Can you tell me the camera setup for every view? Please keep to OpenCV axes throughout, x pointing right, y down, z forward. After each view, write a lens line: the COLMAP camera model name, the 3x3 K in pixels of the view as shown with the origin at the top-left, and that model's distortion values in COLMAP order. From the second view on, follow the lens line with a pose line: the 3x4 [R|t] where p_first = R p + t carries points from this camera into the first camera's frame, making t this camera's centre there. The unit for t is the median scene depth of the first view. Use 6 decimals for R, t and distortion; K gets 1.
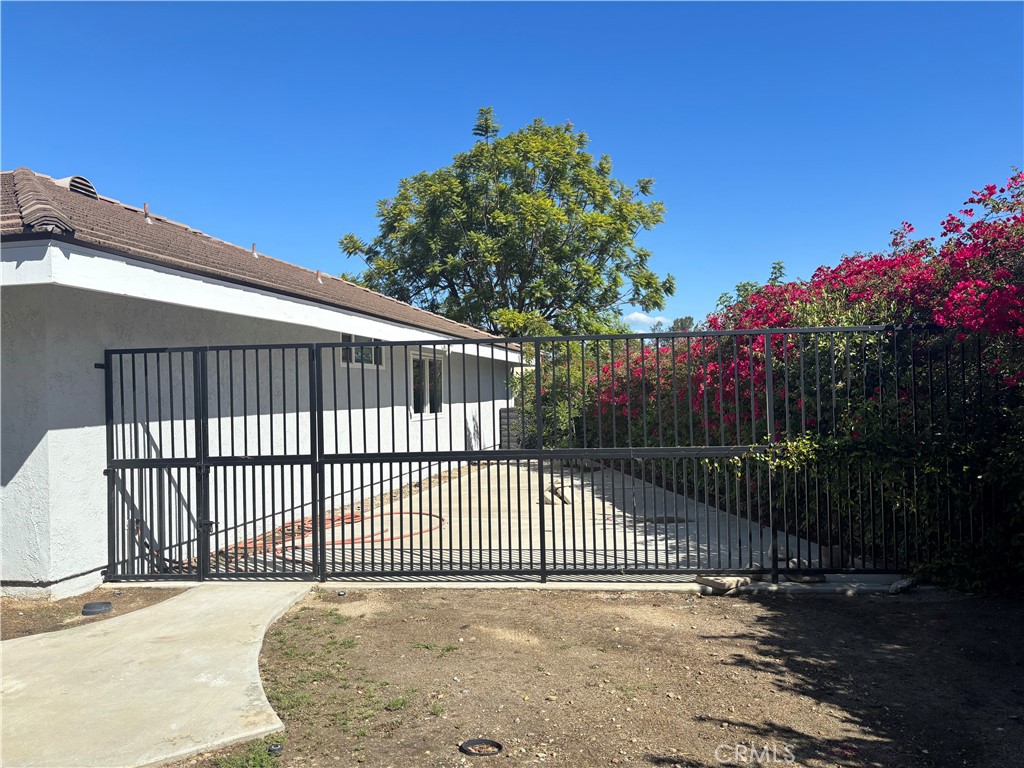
lens RADIAL K [[774.0, 0, 510.7], [0, 774.0, 386.6], [0, 0, 1]] dist [0.034927, -0.008636]
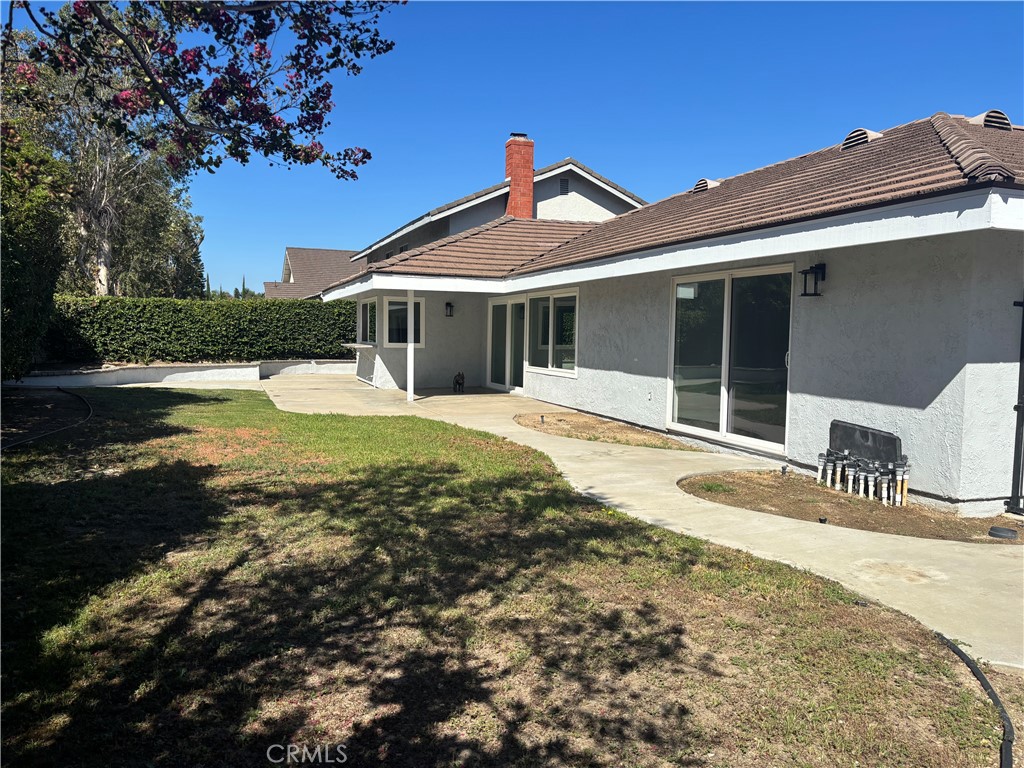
lens RADIAL K [[768.3, 0, 513.9], [0, 768.3, 389.6], [0, 0, 1]] dist [0.072752, -0.088197]
pose [[0.522005, 0.094941, -0.847642, 0.005330], [-0.020363, 0.994890, 0.098894, -0.002454], [0.852700, -0.034362, 0.521270, -0.107481]]
